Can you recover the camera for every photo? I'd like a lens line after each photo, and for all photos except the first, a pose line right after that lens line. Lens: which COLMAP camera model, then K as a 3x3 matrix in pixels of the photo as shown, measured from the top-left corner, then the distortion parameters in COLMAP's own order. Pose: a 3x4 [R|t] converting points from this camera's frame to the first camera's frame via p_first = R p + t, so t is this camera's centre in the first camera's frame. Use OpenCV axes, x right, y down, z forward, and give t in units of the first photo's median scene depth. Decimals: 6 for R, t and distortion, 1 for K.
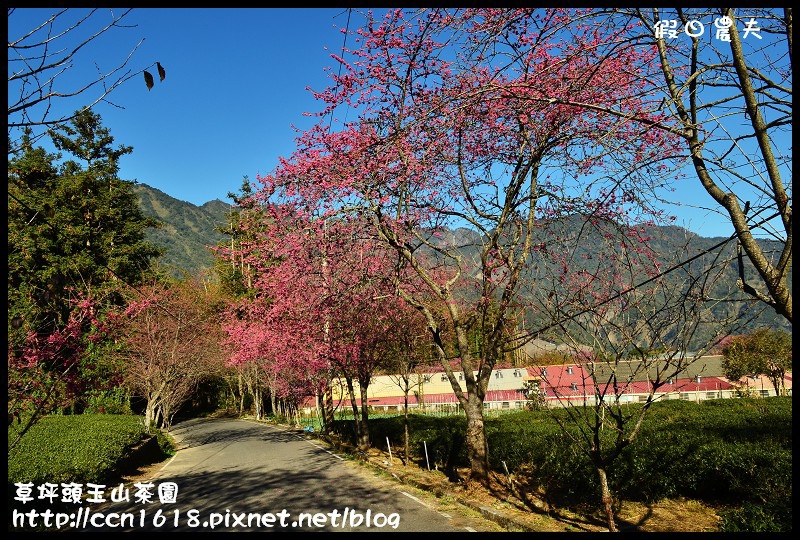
lens RADIAL K [[585.5, 0, 399.1], [0, 585.5, 272.6], [0, 0, 1]] dist [-0.013361, -0.003338]
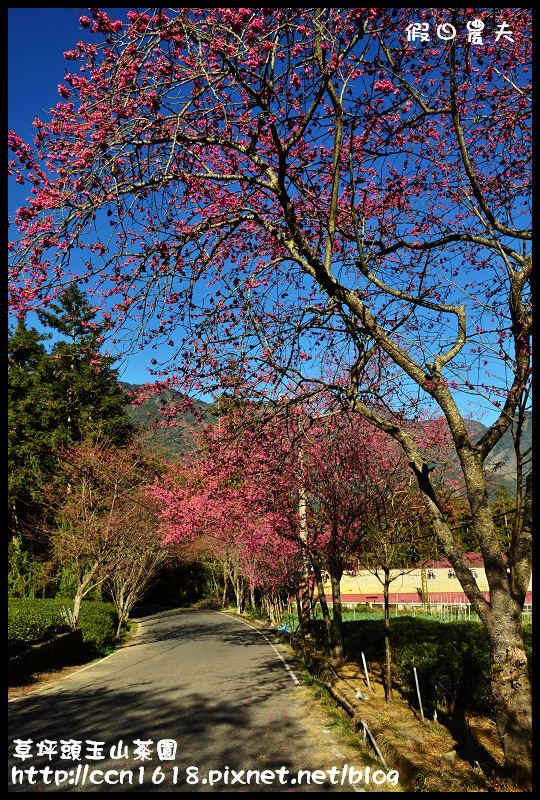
lens RADIAL K [[585.5, 0, 273.0], [0, 585.5, 396.7], [0, 0, 1]] dist [-0.013361, -0.003338]
pose [[0.977470, -0.025900, -0.209479, 0.014557], [0.002228, 0.993654, -0.112461, 0.031582], [0.211062, 0.109460, 0.971324, 0.147949]]
